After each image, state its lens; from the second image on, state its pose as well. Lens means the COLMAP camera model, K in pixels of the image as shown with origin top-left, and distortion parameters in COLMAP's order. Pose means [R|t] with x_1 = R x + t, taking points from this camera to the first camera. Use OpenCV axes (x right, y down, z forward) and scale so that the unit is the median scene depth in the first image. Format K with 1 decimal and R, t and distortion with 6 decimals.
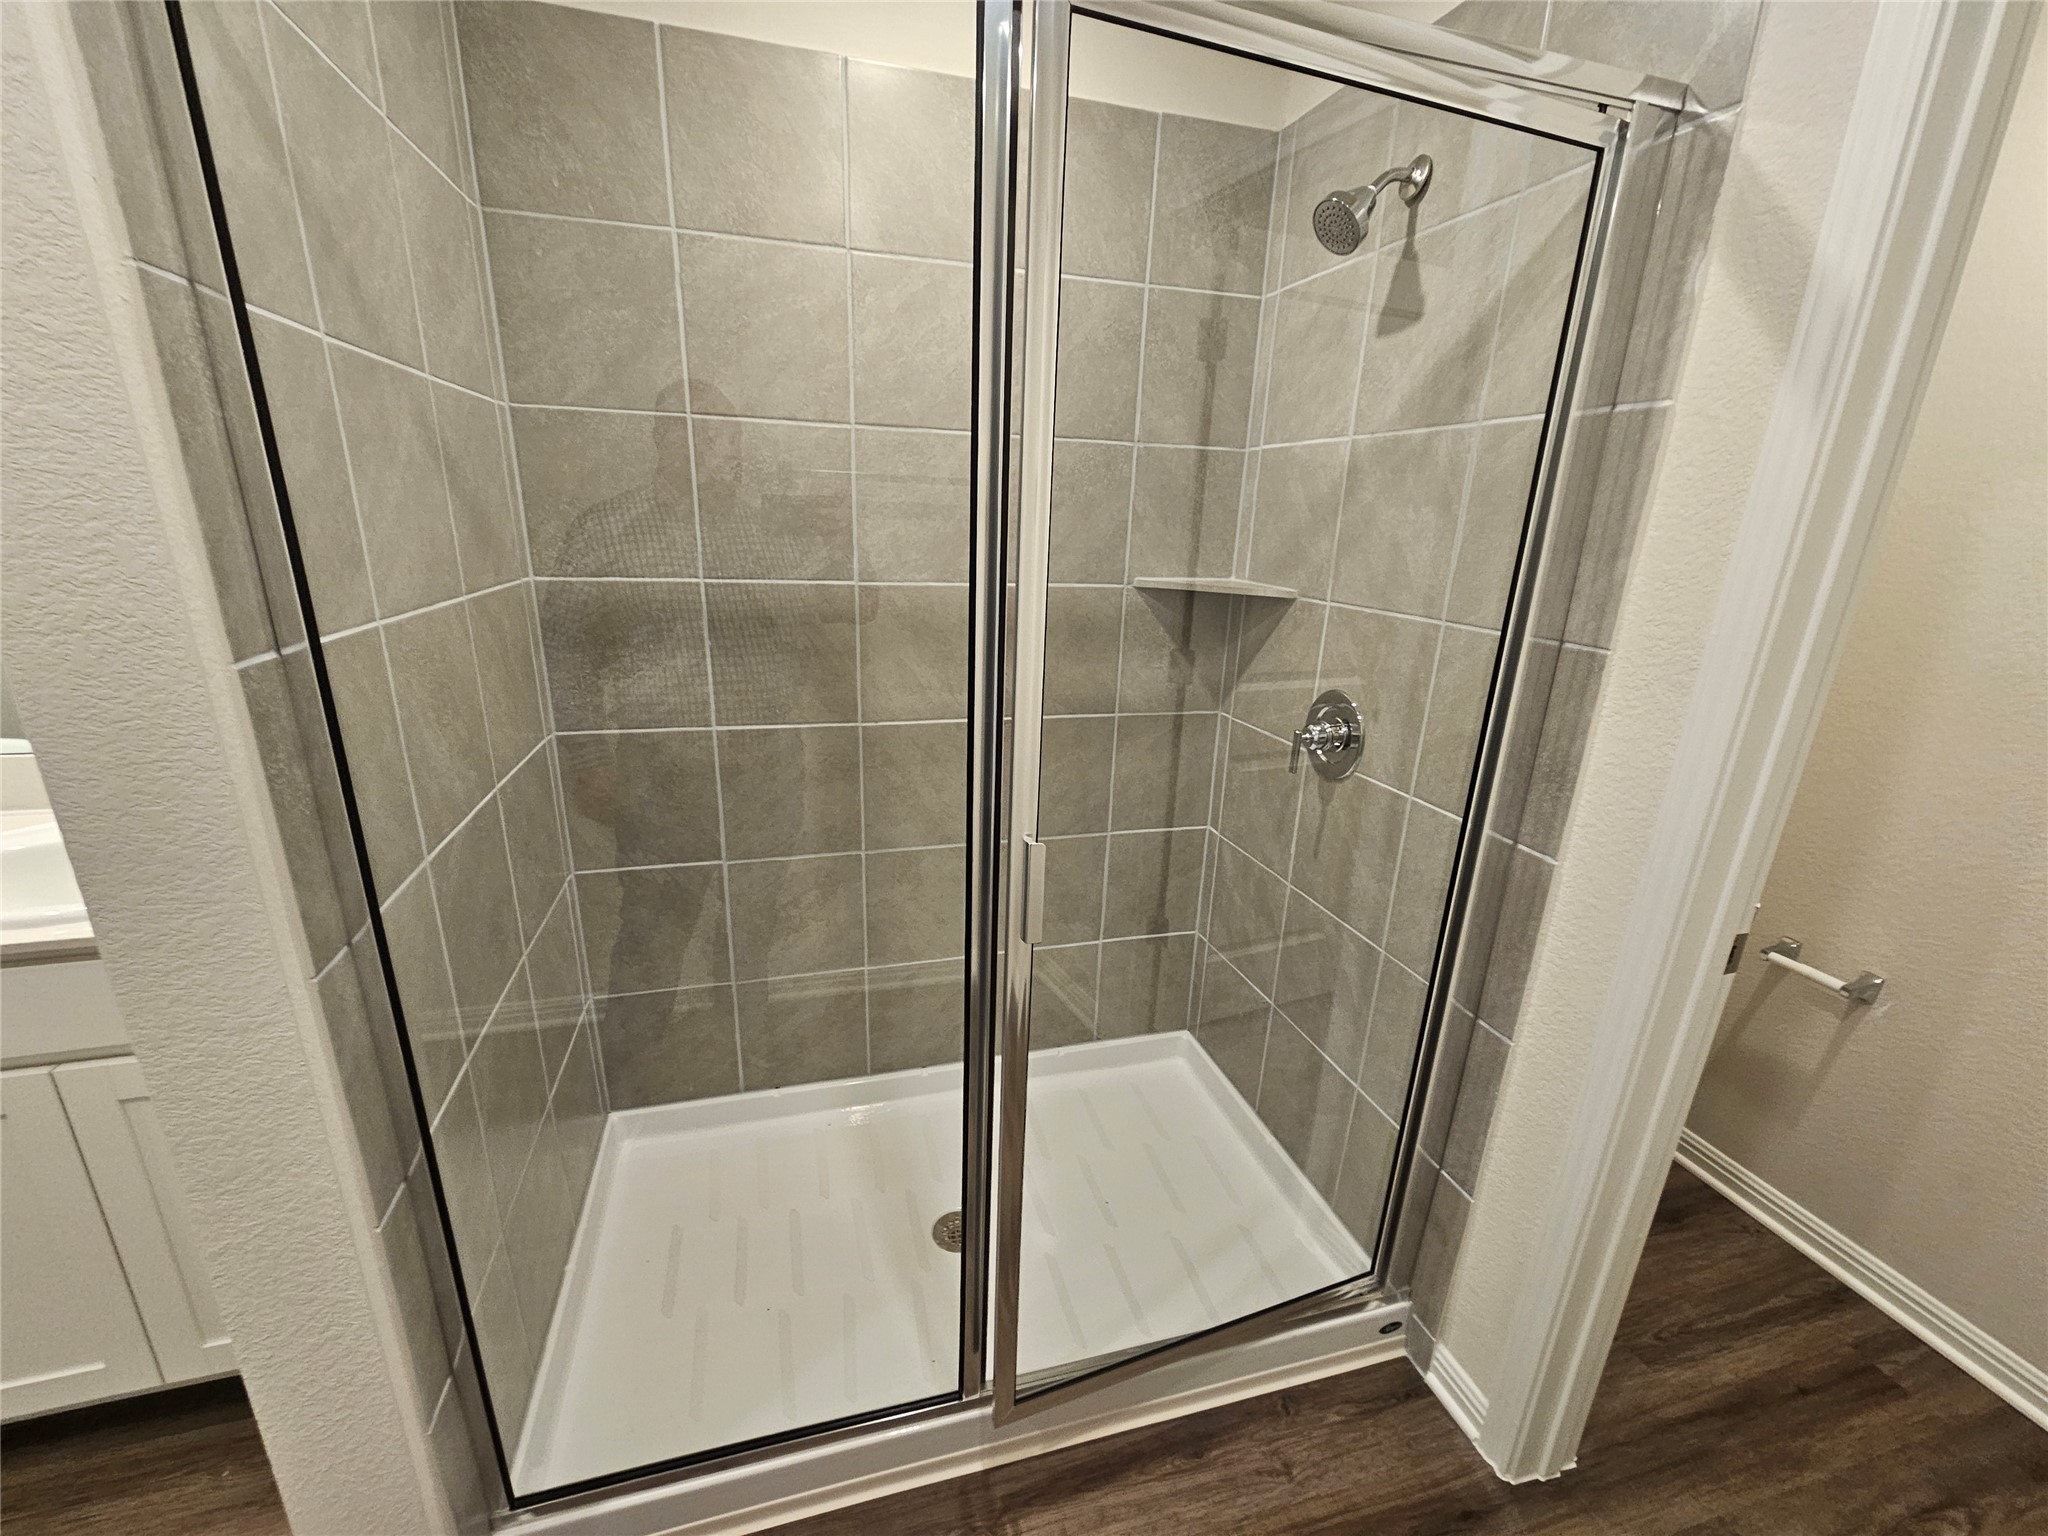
lens RADIAL K [[841.3, 0, 1018.9], [0, 841.3, 777.1], [0, 0, 1]] dist [-0.001620, -0.000086]
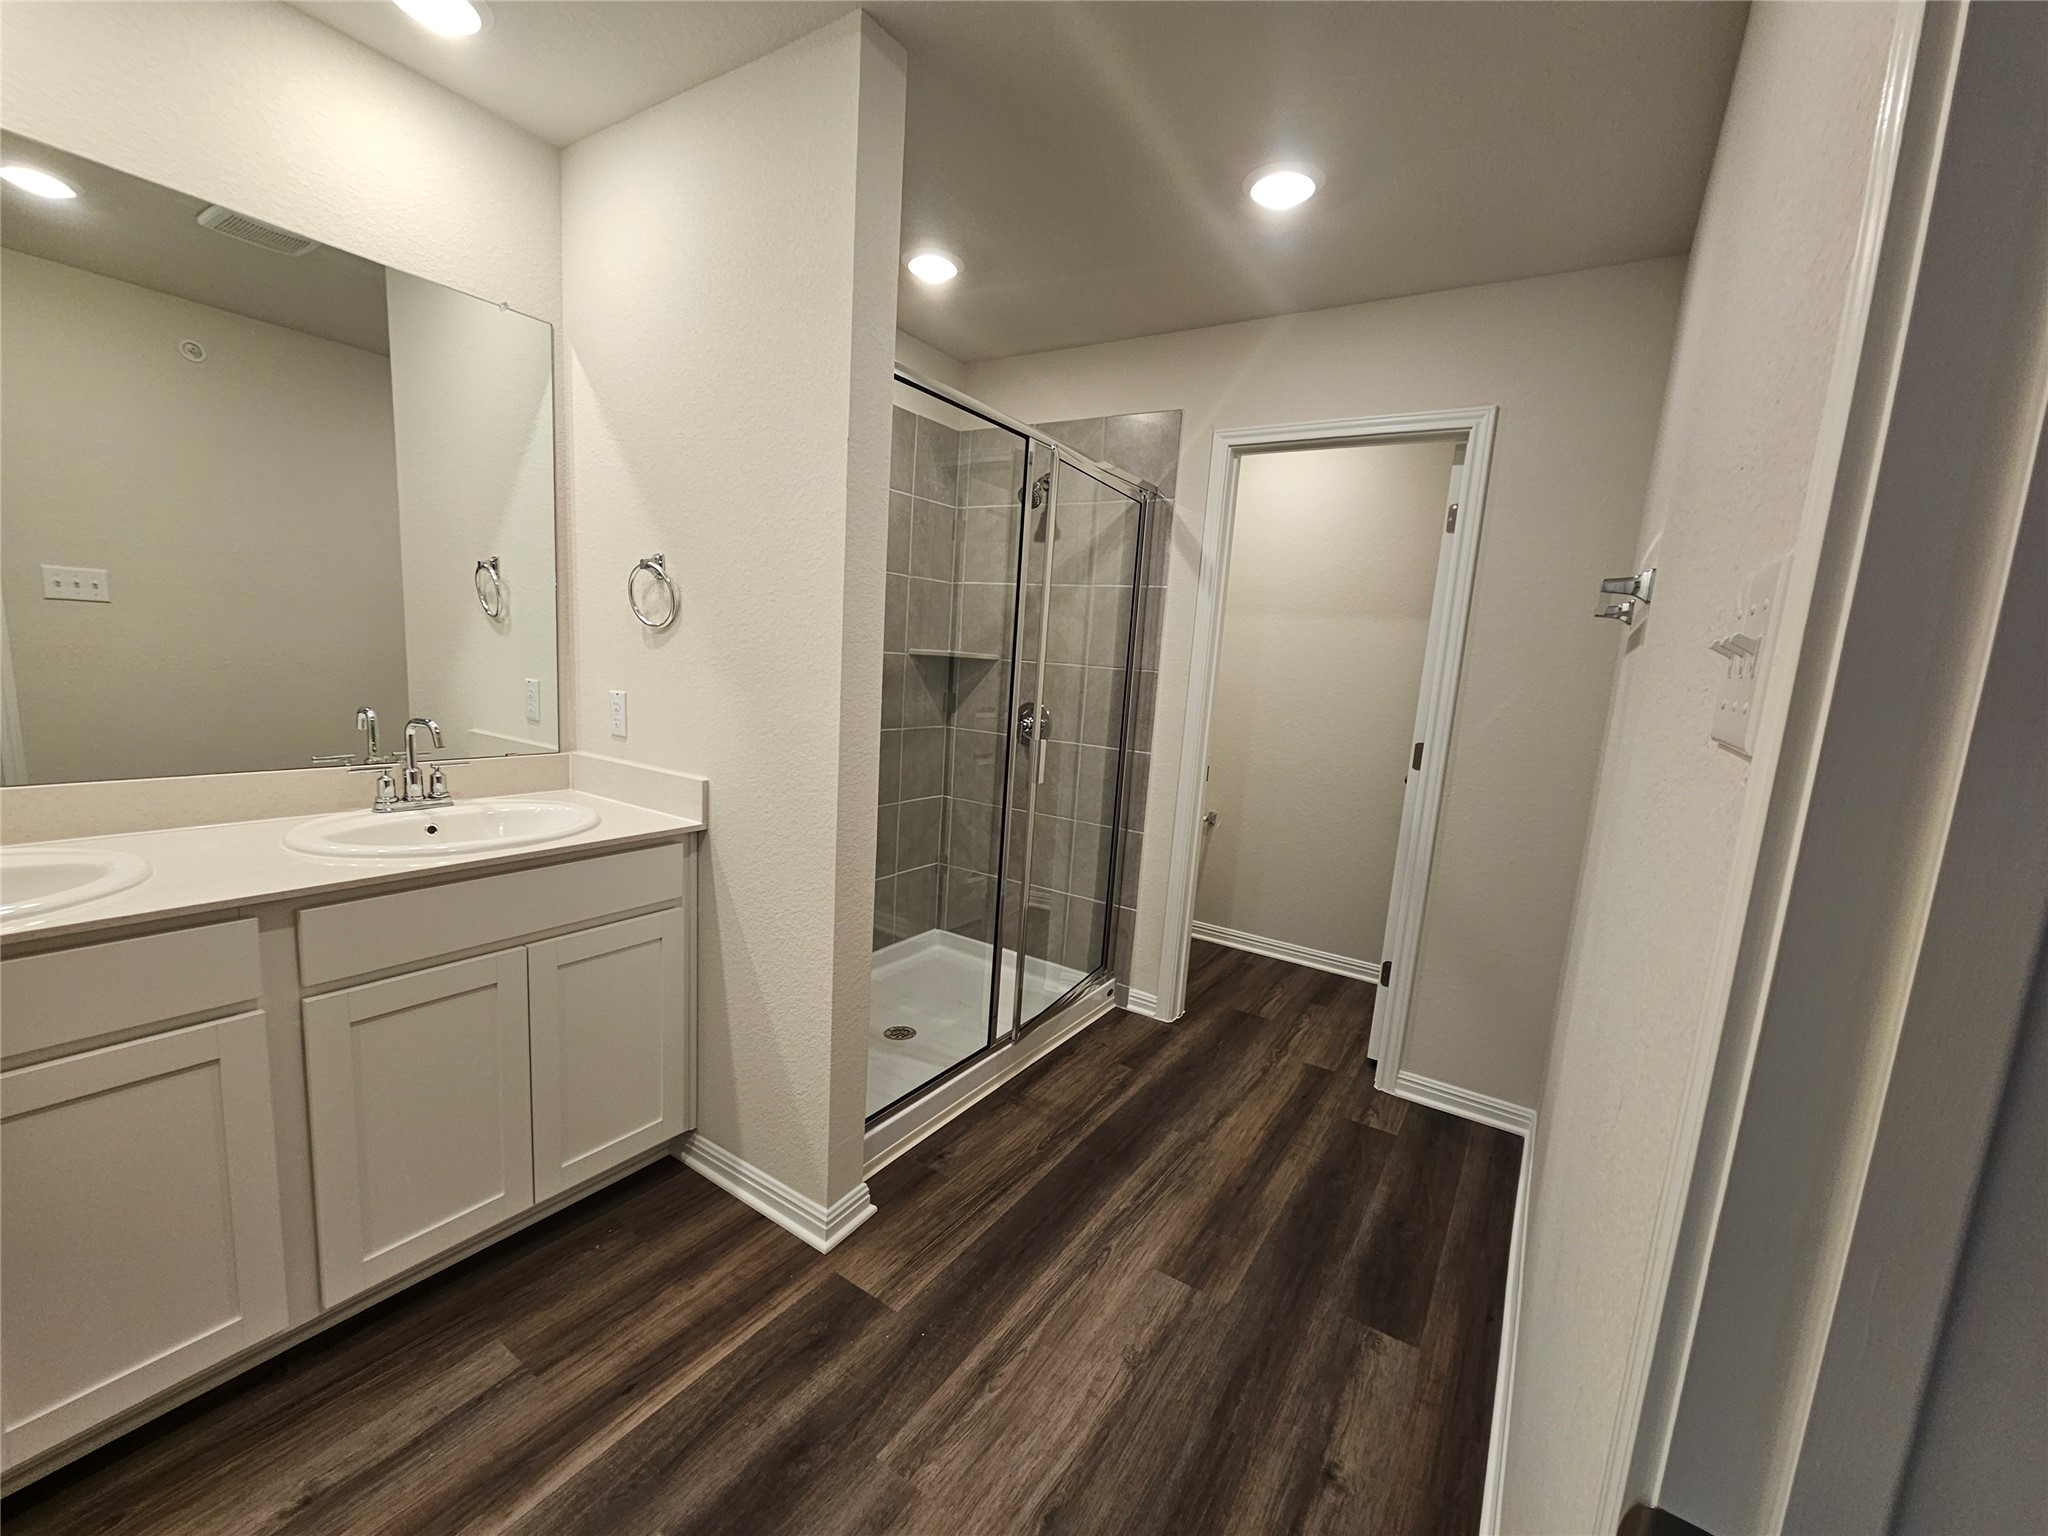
lens RADIAL K [[841.3, 0, 1018.7], [0, 841.3, 775.0], [0, 0, 1]] dist [-0.001620, -0.000086]
pose [[0.751867, -0.078891, 0.654578, -1.162093], [0.157638, 0.985531, -0.062289, 0.224976], [-0.640192, 0.150019, 0.753424, -0.577836]]
